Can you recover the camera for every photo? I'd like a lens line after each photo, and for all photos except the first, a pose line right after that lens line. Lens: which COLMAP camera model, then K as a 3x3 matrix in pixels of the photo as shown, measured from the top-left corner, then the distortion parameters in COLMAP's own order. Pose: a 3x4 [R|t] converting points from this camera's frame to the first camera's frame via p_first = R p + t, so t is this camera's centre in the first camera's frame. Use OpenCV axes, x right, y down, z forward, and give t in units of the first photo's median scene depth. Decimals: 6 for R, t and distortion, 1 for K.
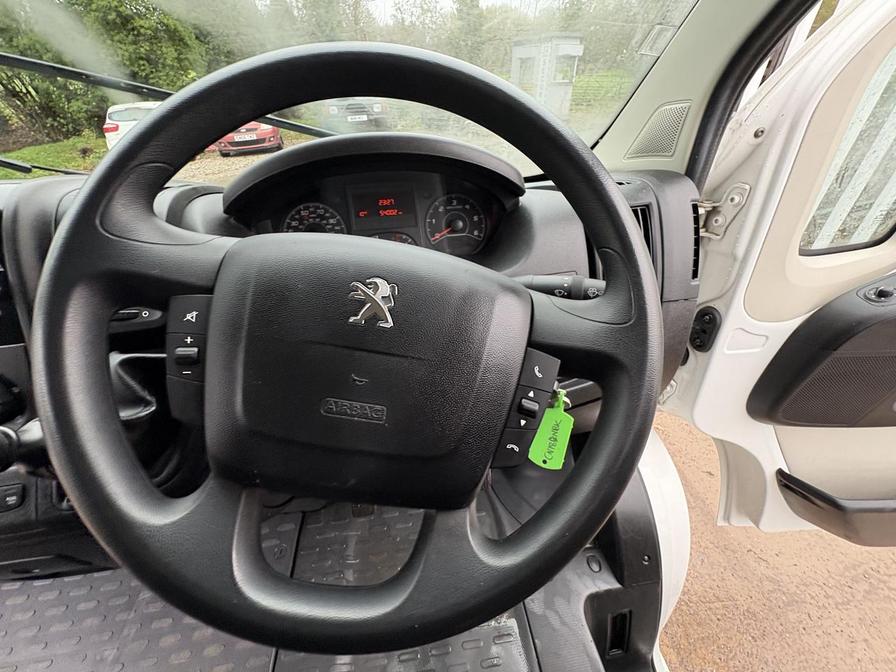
lens RADIAL K [[356.9, 0, 448.0], [0, 356.9, 336.0], [0, 0, 1]] dist [-0.000303, 0.000224]
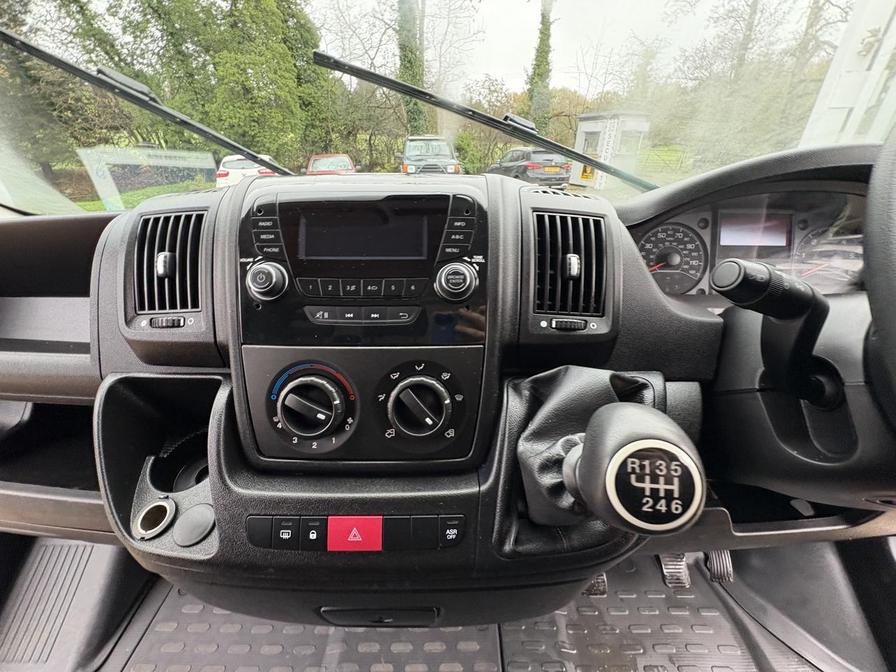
lens RADIAL K [[356.4, 0, 448.0], [0, 356.4, 336.0], [0, 0, 1]] dist [-0.001171, -0.000026]
pose [[0.989411, 0.096480, -0.108430, -0.611153], [-0.110385, 0.985276, -0.130563, 0.063022], [0.094236, 0.141149, 0.985493, 0.070876]]
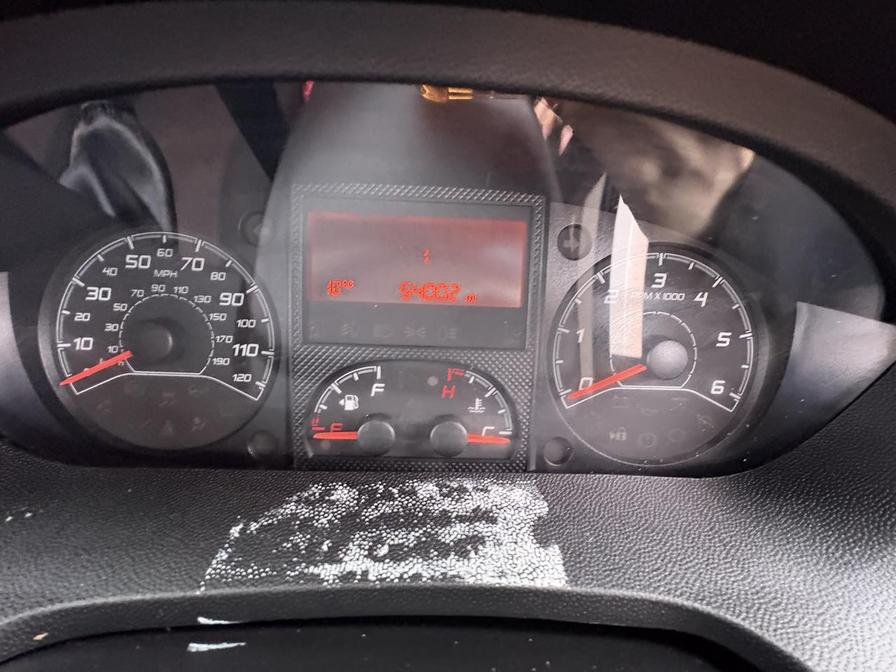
lens RADIAL K [[356.4, 0, 448.0], [0, 356.4, 336.0], [0, 0, 1]] dist [-0.001171, -0.000026]
pose [[0.990361, 0.119078, -0.070753, -0.097513], [-0.127085, 0.984333, -0.122219, -0.212270], [0.055091, 0.130032, 0.989978, 0.554303]]
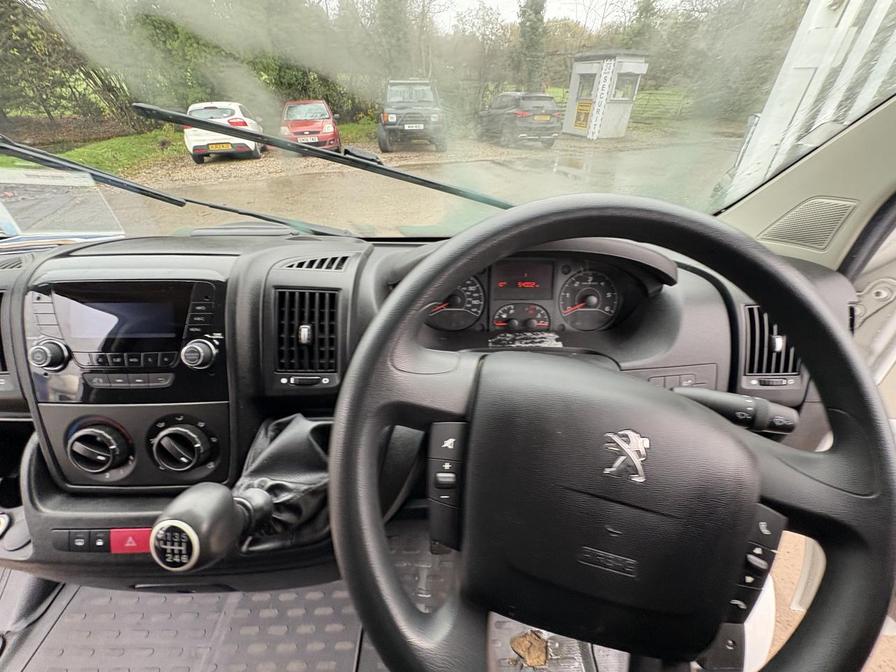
lens RADIAL K [[356.4, 0, 448.0], [0, 356.4, 336.0], [0, 0, 1]] dist [-0.001171, -0.000026]
pose [[0.991808, 0.098477, -0.081353, -0.222630], [-0.099725, 0.994950, -0.011411, -0.124085], [0.079819, 0.019431, 0.996620, -0.033296]]
